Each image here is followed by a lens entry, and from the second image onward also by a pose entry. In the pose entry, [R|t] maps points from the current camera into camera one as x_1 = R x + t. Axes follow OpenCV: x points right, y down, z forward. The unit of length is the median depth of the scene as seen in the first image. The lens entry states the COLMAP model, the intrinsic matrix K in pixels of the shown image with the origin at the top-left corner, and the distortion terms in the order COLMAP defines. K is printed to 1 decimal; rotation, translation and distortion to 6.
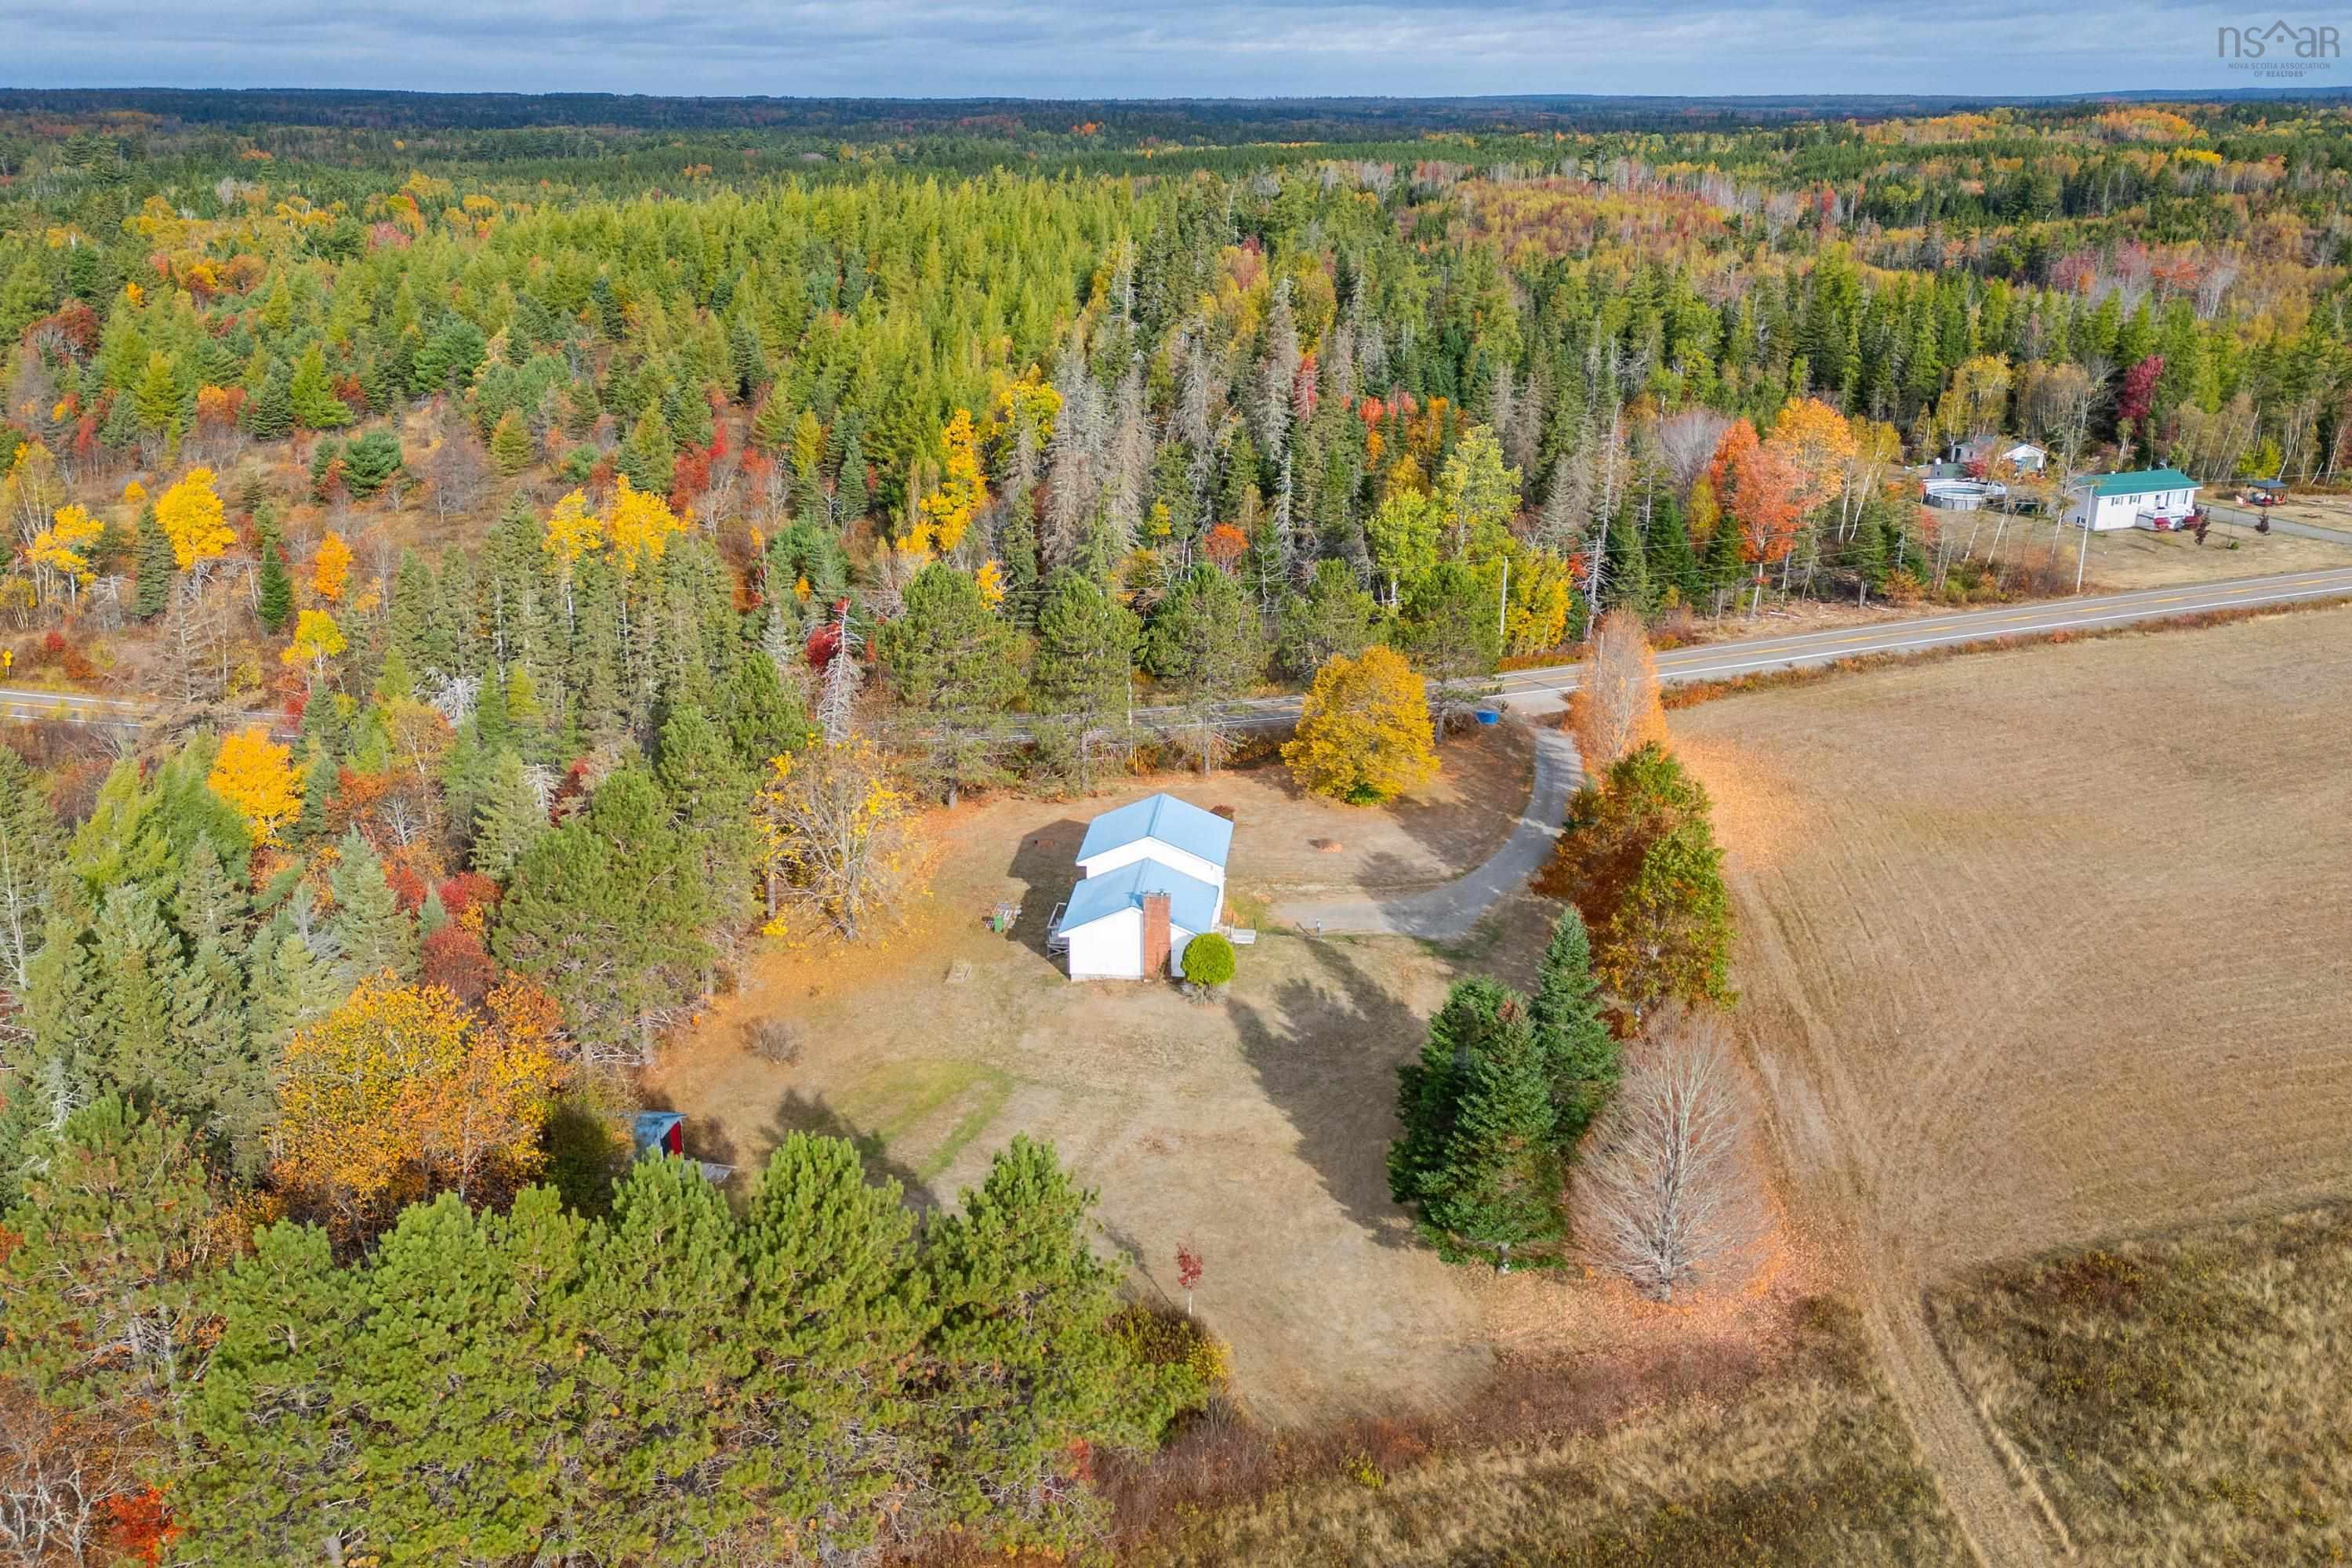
lens RADIAL K [[1886.5, 0, 1176.0], [0, 1886.5, 784.0], [0, 0, 1]] dist [0.019044, -0.001555]
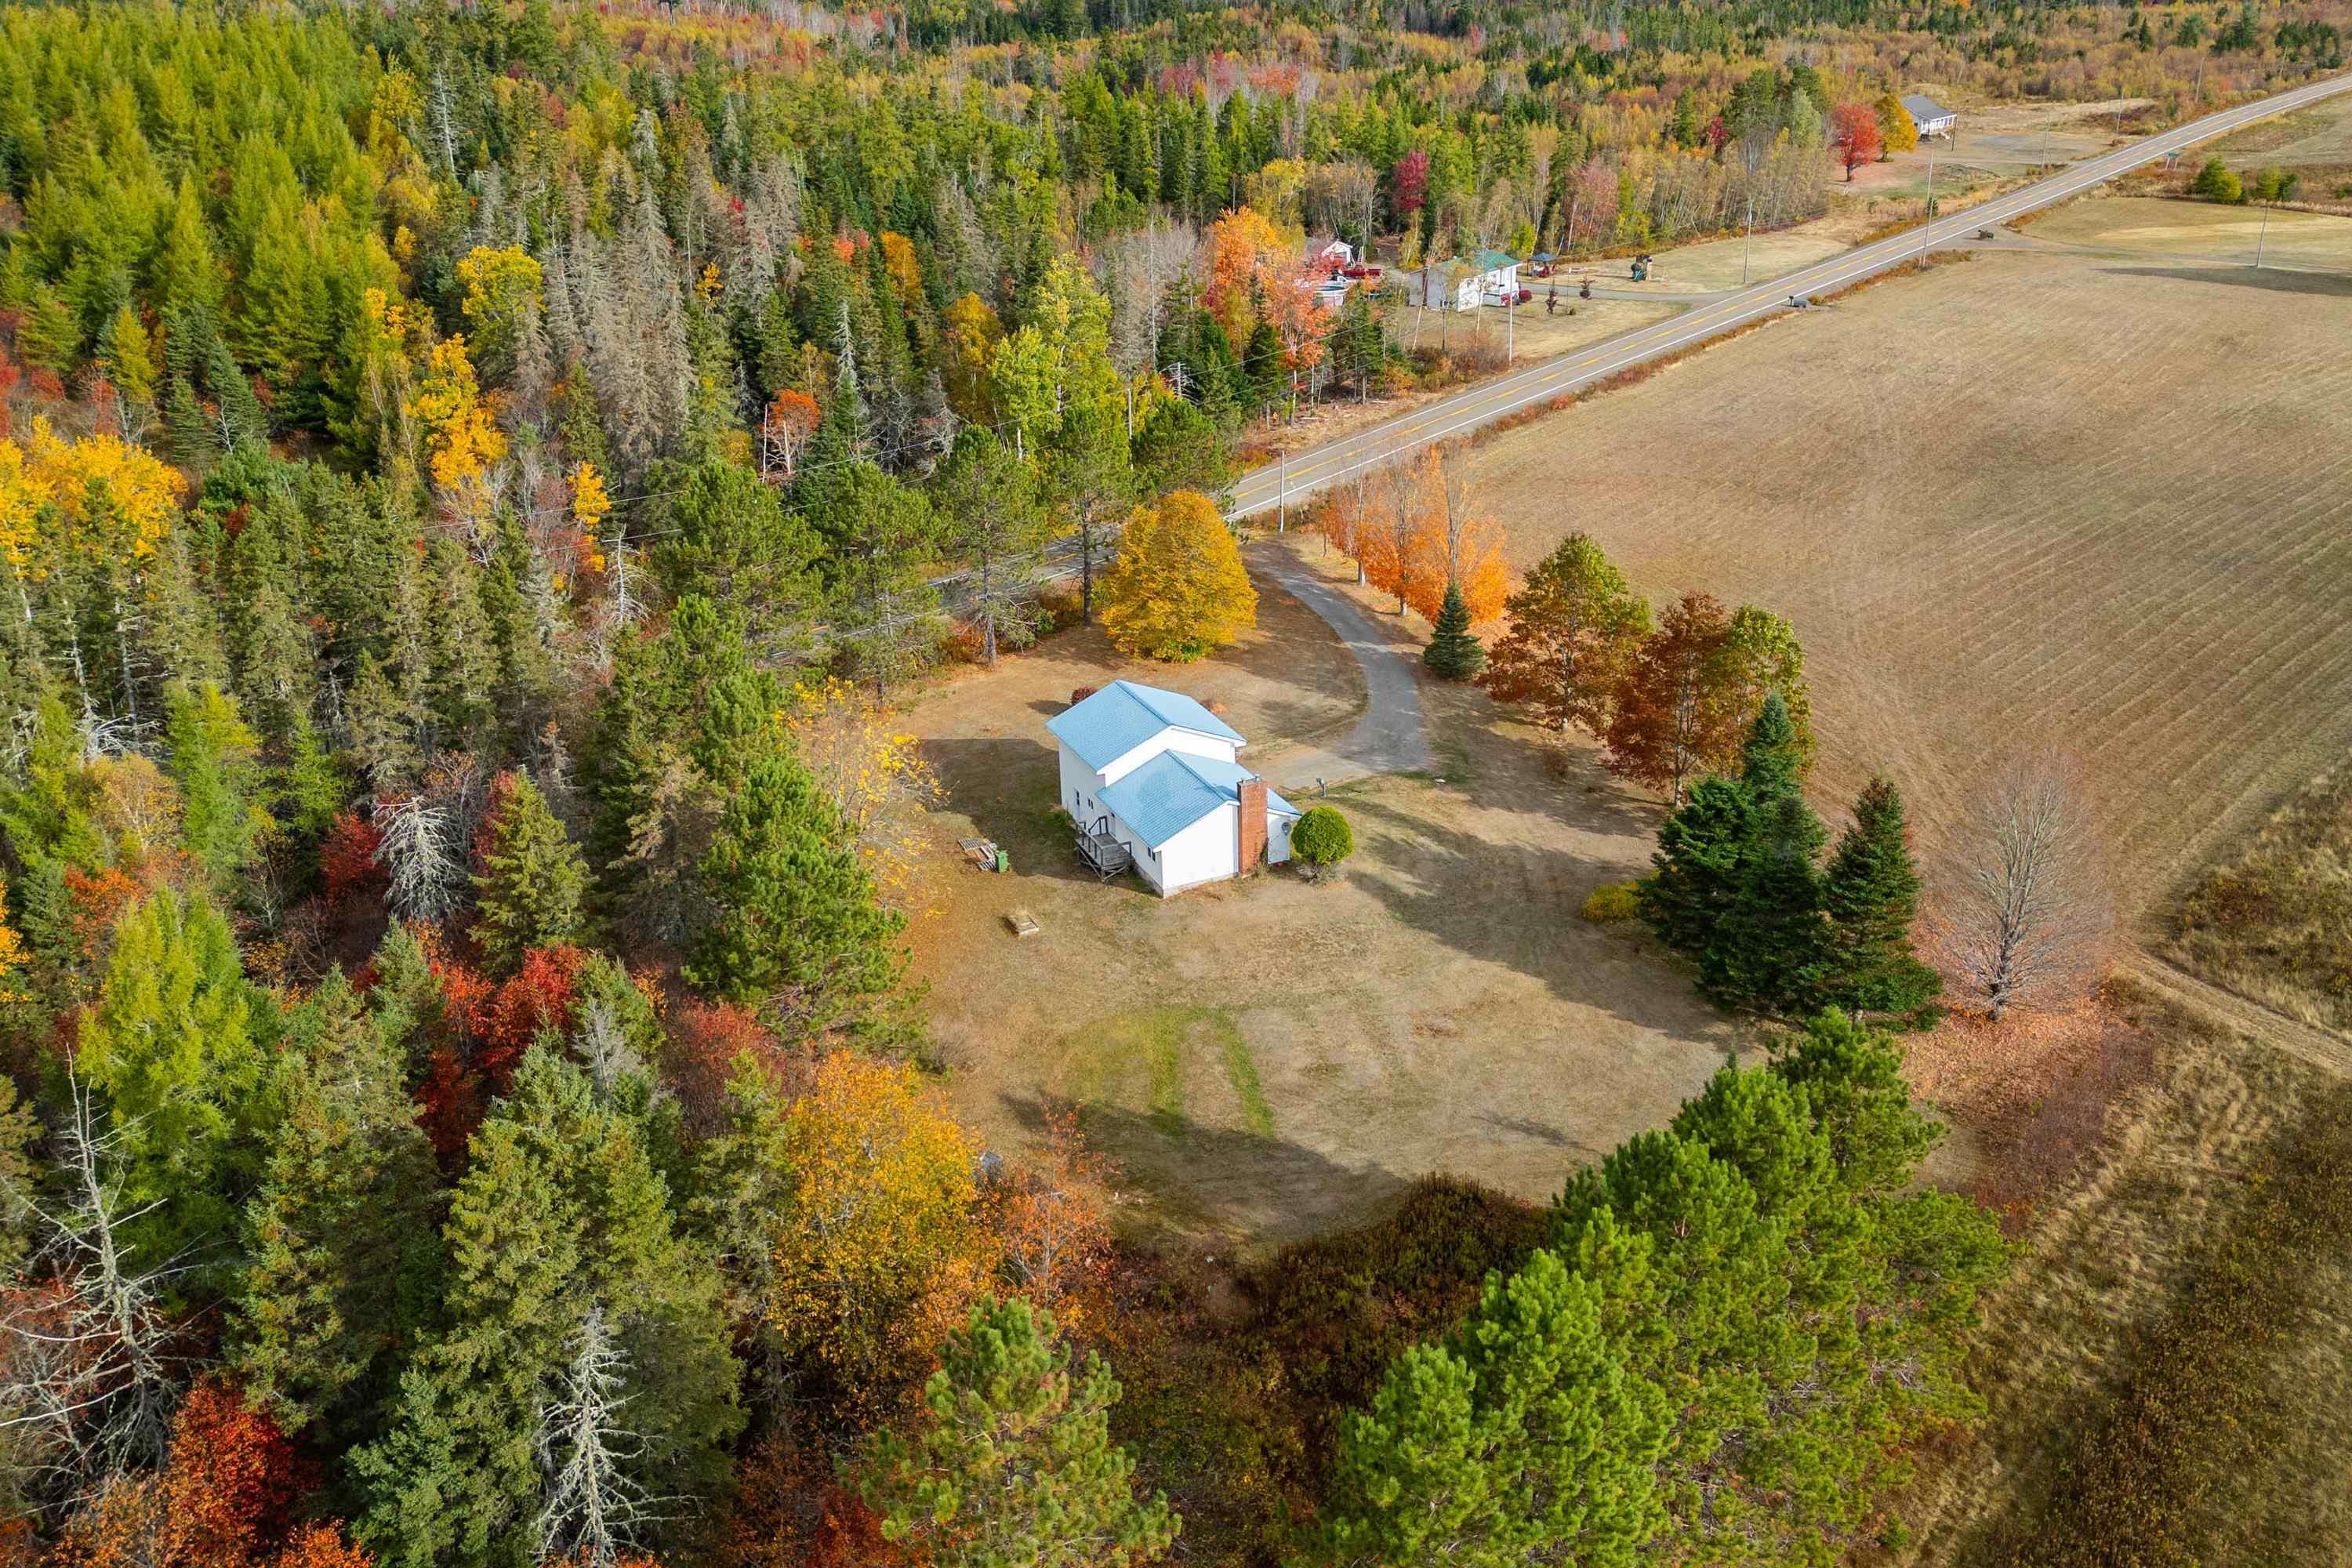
lens RADIAL K [[1886.5, 0, 1176.0], [0, 1886.5, 784.0], [0, 0, 1]] dist [0.019044, -0.001555]
pose [[0.842400, -0.218921, 0.492378, -0.469584], [0.179158, 0.975558, 0.127236, -0.059982], [-0.508198, -0.018970, 0.861031, 0.222191]]
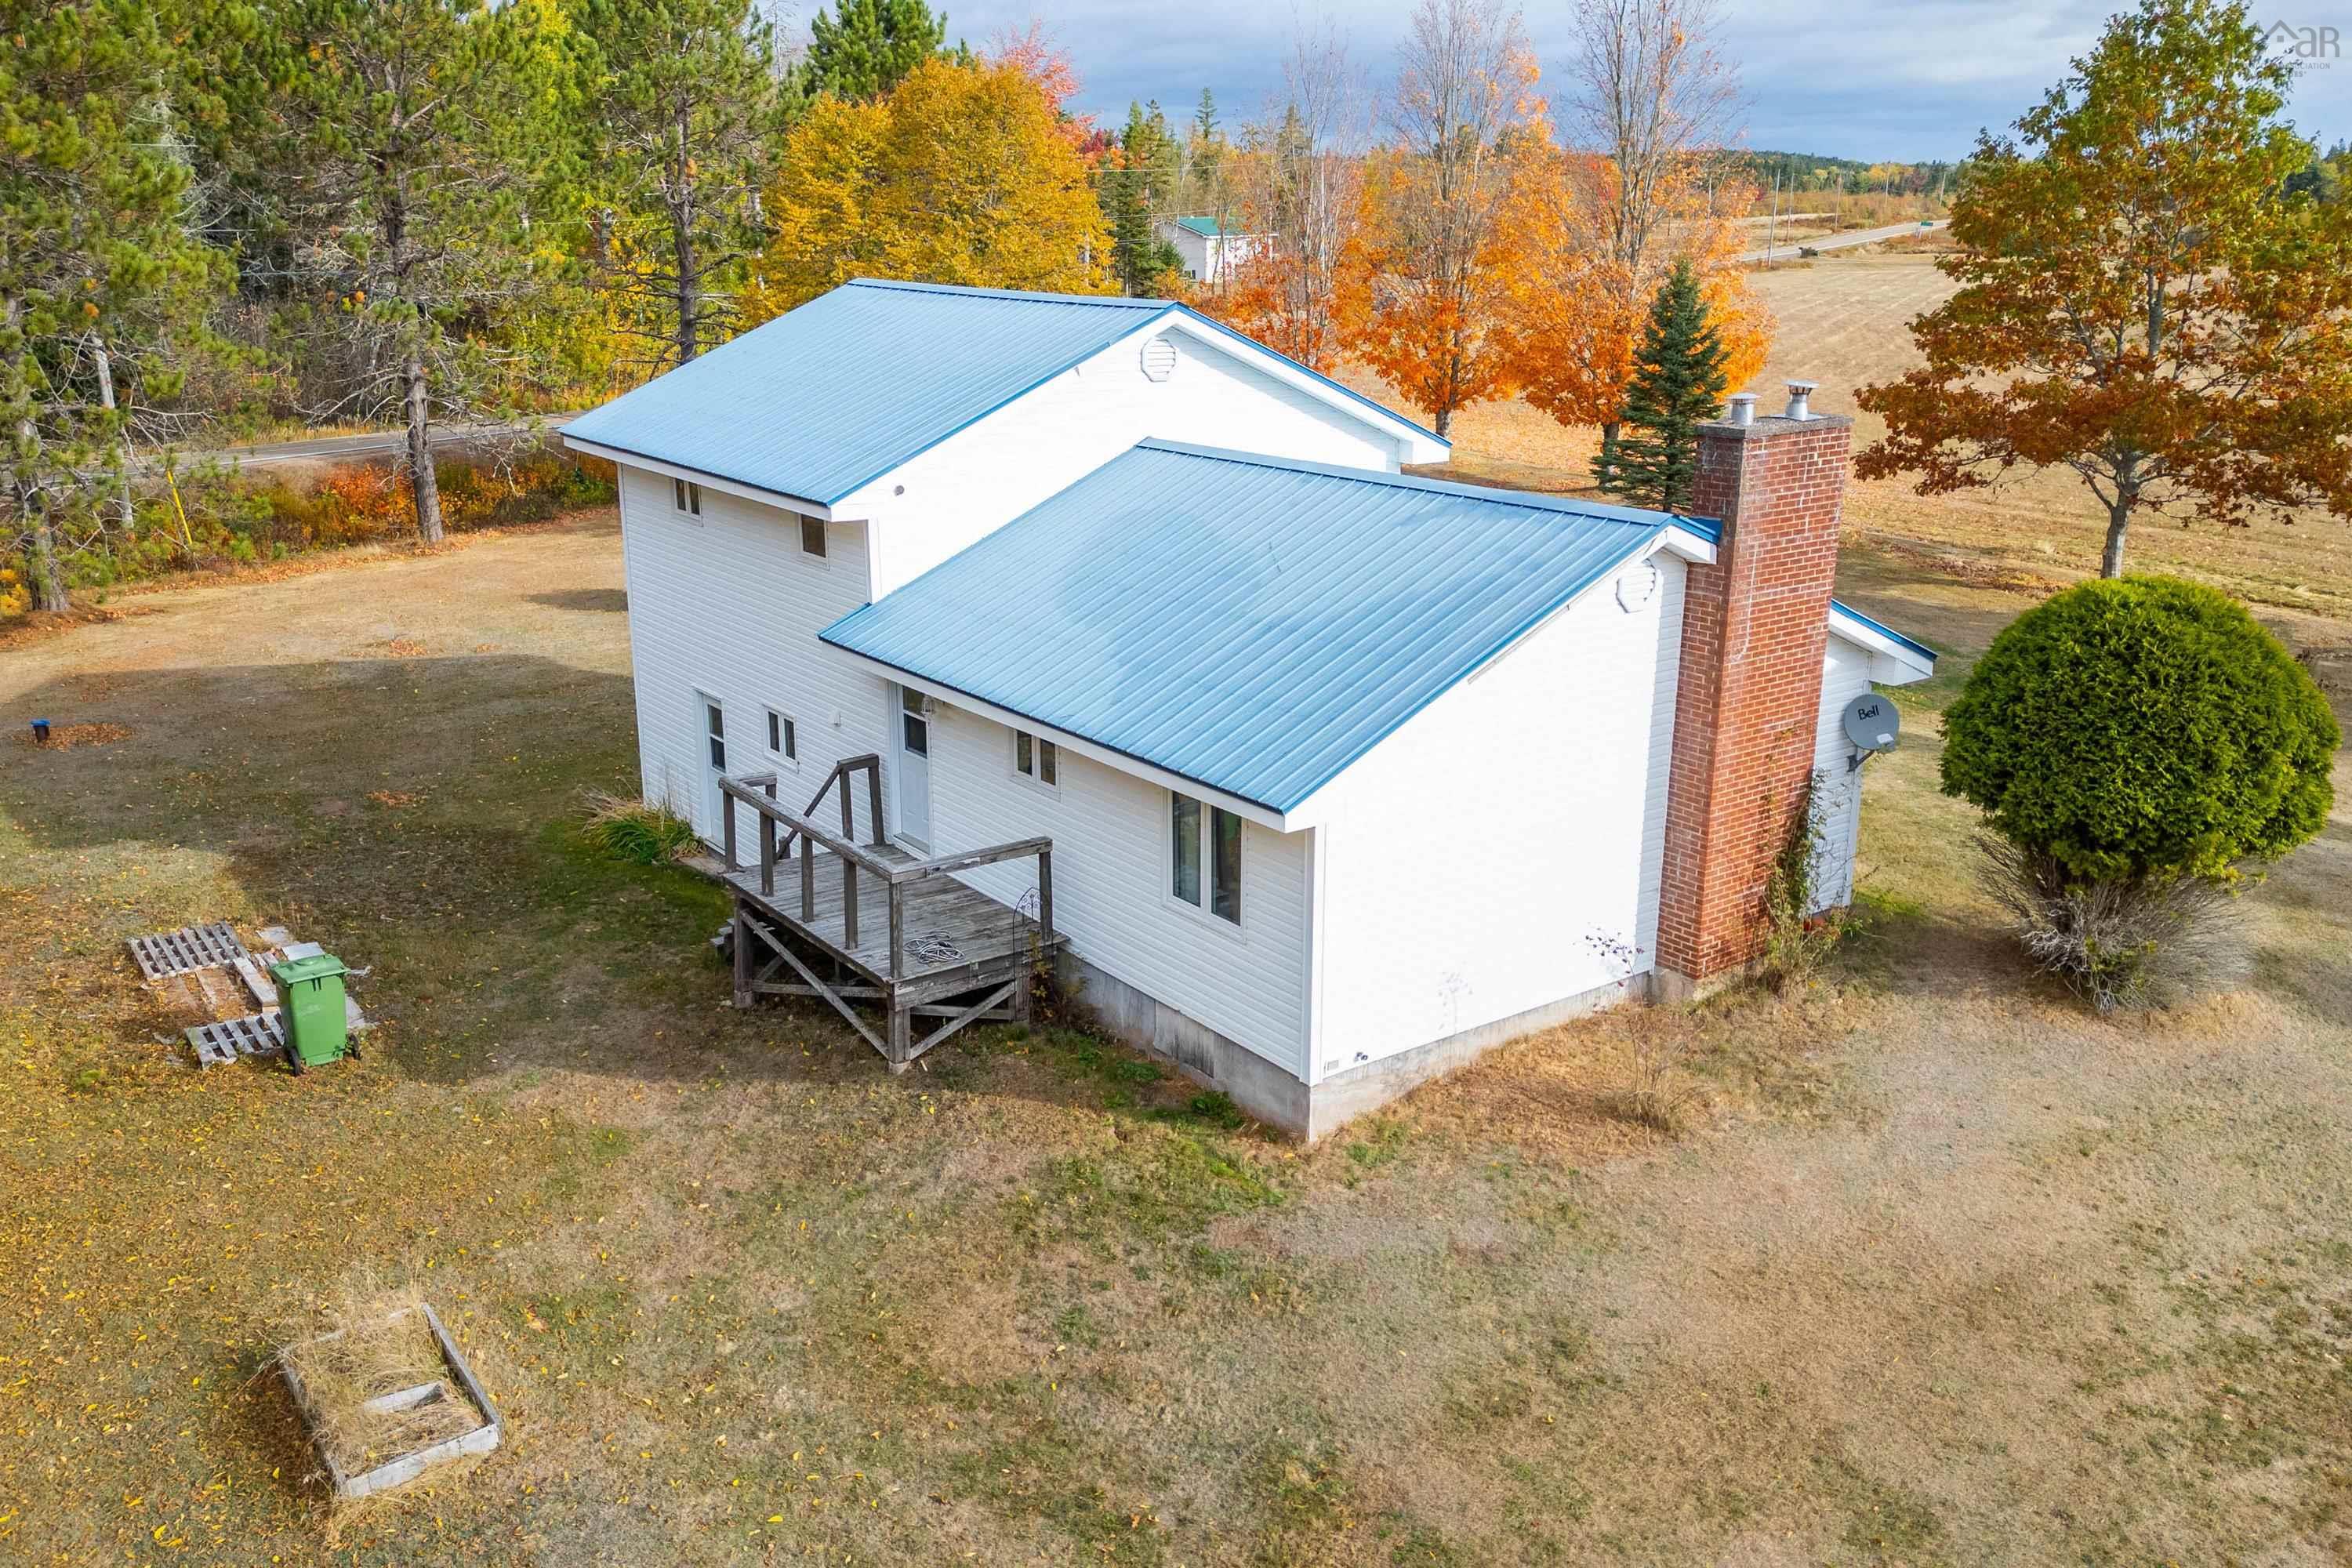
lens RADIAL K [[1886.5, 0, 1176.0], [0, 1886.5, 784.0], [0, 0, 1]] dist [0.019044, -0.001555]
pose [[0.701209, -0.173450, 0.691536, -0.152133], [0.201151, 0.978681, 0.041508, 0.069120], [-0.683992, 0.109997, 0.721149, 0.887937]]
